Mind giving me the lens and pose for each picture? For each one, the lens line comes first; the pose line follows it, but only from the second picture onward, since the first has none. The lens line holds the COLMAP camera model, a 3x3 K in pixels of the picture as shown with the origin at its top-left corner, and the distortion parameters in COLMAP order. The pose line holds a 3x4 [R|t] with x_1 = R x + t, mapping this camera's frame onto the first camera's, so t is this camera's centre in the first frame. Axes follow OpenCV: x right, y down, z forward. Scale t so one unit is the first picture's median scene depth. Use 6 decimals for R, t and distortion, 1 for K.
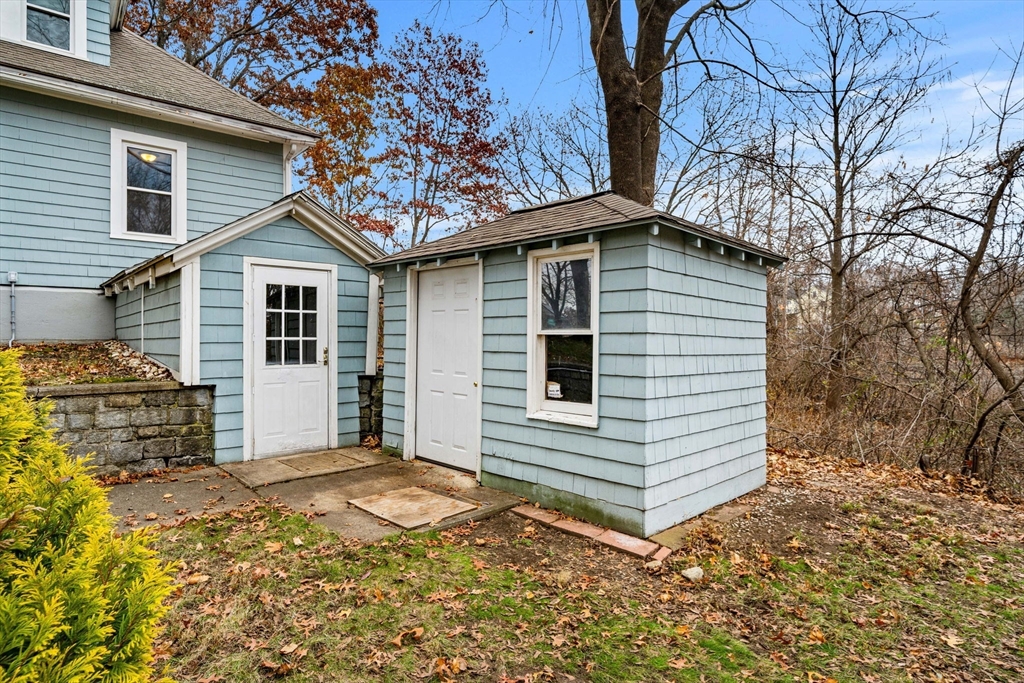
lens RADIAL K [[557.4, 0, 509.3], [0, 557.4, 331.0], [0, 0, 1]] dist [0.000782, 0.000109]
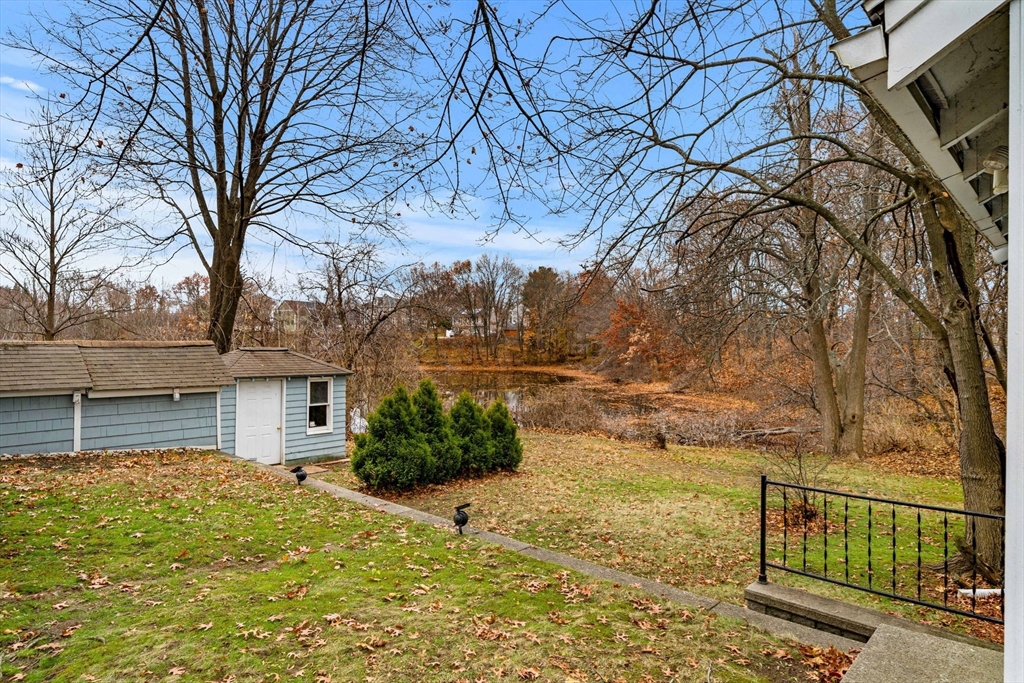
lens RADIAL K [[557.4, 0, 507.2], [0, 557.4, 347.6], [0, 0, 1]] dist [0.000782, 0.000109]
pose [[-0.079897, 0.012691, 0.996722, -2.240723], [-0.001905, 0.999915, -0.012885, -0.200439], [-0.996801, -0.002928, -0.079867, 0.148858]]
